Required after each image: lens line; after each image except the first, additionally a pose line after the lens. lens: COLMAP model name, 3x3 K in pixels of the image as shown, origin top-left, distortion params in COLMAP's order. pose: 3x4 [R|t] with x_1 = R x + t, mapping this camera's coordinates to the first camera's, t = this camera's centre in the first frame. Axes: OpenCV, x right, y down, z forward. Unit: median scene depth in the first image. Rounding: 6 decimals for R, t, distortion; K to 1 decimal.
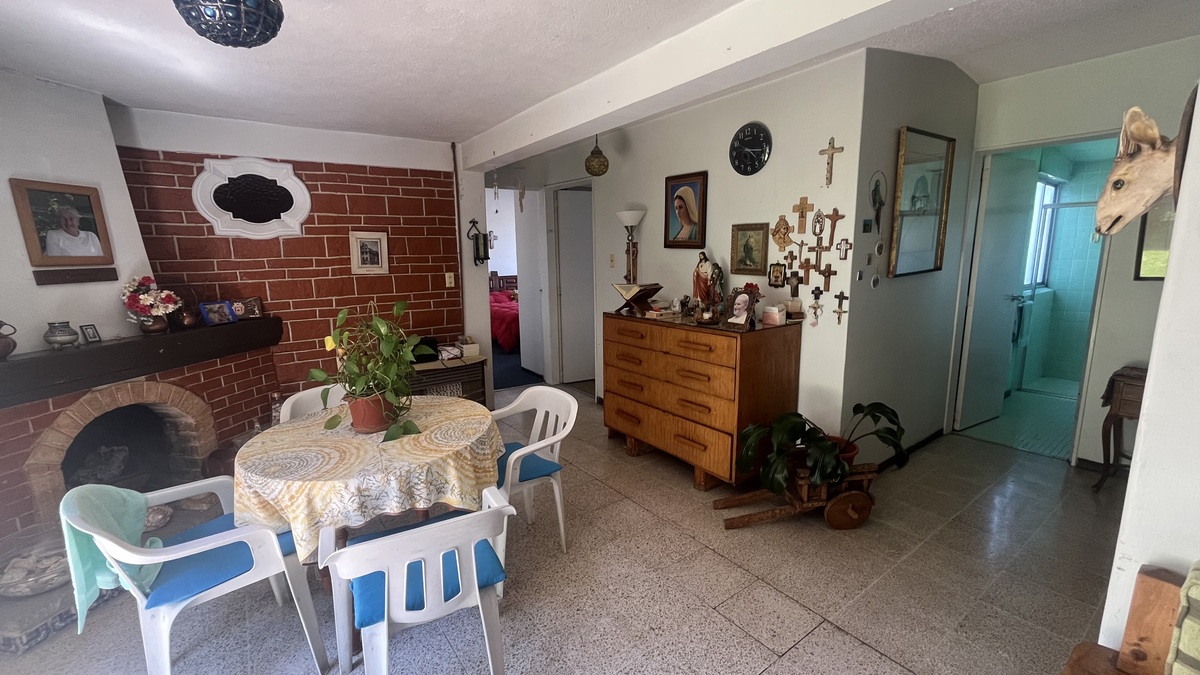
lens RADIAL K [[489.0, 0, 597.1], [0, 489.0, 335.3], [0, 0, 1]] dist [-0.003975, 0.000143]
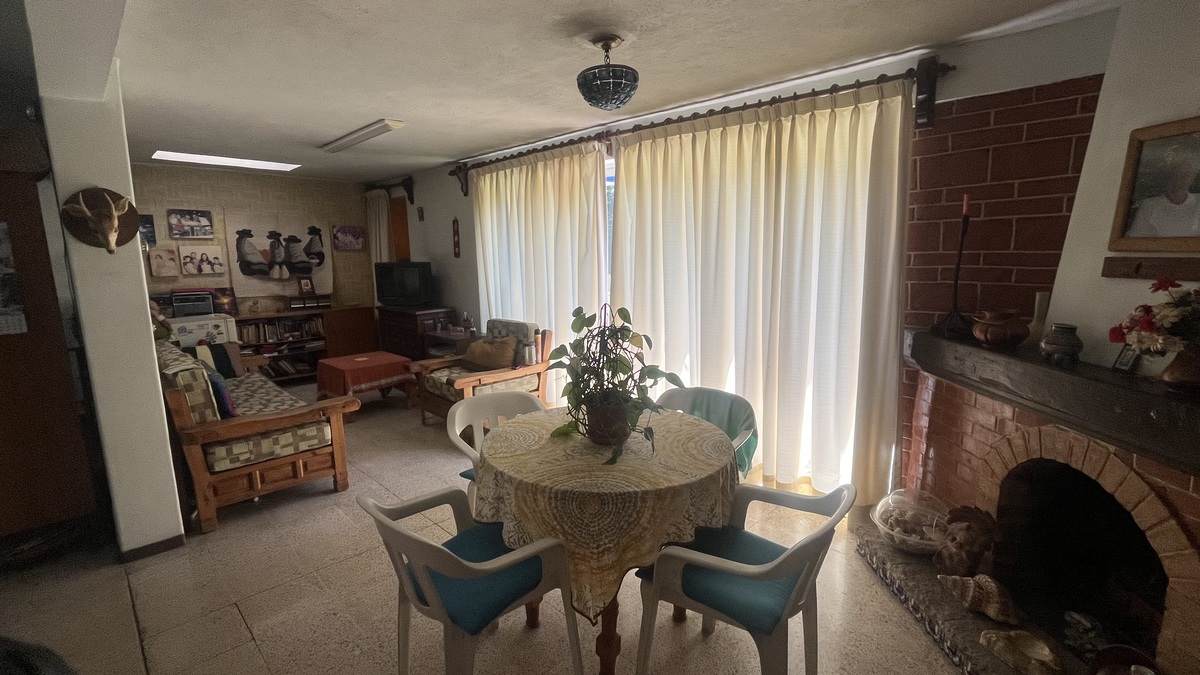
lens RADIAL K [[536.0, 0, 599.2], [0, 536.0, 336.2], [0, 0, 1]] dist [-0.000587, -0.000216]
pose [[-0.987457, 0.054490, -0.148185, -0.191895], [0.003432, 0.945743, 0.324898, -0.205943], [0.157849, 0.320314, -0.934068, 1.209658]]
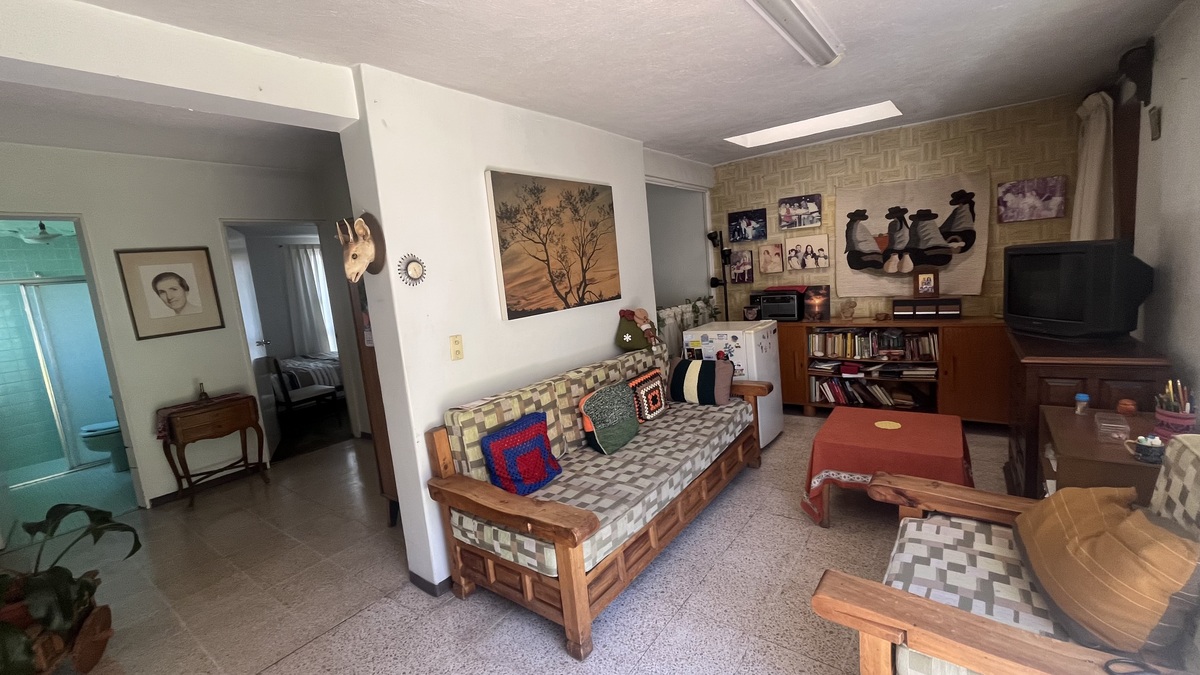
lens RADIAL K [[489.0, 0, 597.5], [0, 489.0, 337.5], [0, 0, 1]] dist [-0.003975, 0.000143]
pose [[-0.282579, -0.091552, 0.954865, -0.363984], [0.255605, 0.952258, 0.166945, -0.029834], [-0.924562, 0.291244, -0.245686, 0.239177]]
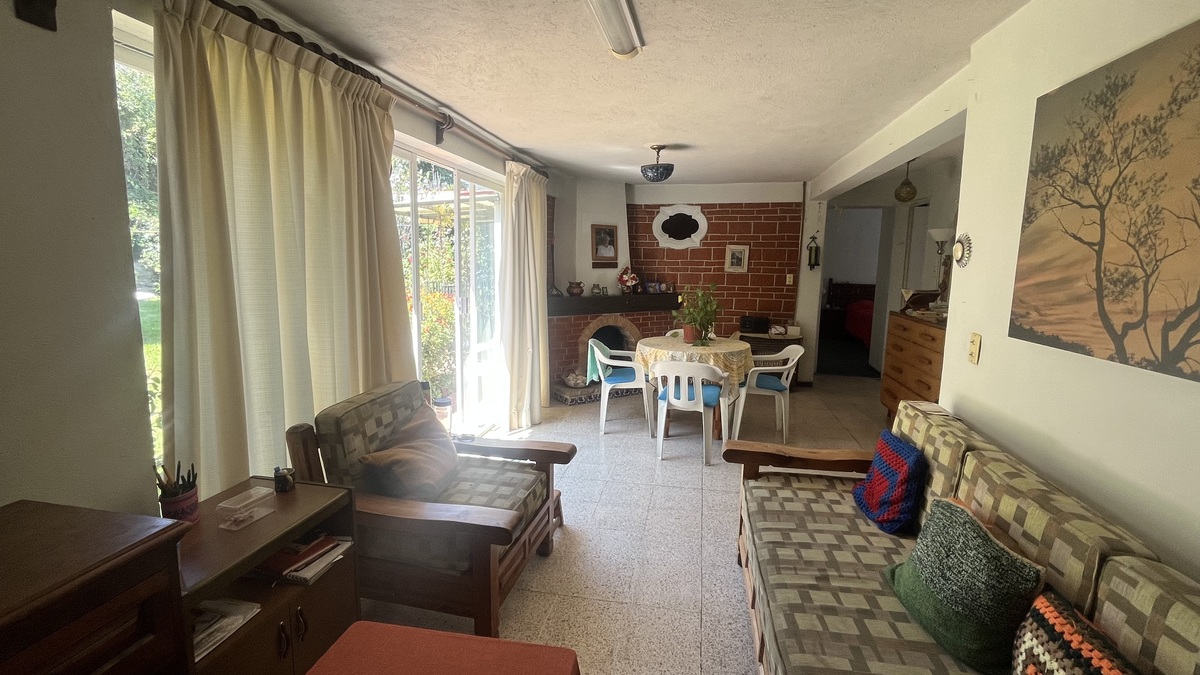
lens RADIAL K [[536.0, 0, 602.6], [0, 536.0, 334.6], [0, 0, 1]] dist [-0.000587, -0.000216]
pose [[0.683019, 0.128124, -0.719075, 0.586658], [-0.147361, 0.988422, 0.036145, 0.083789], [0.715380, 0.081276, 0.693992, -0.549710]]
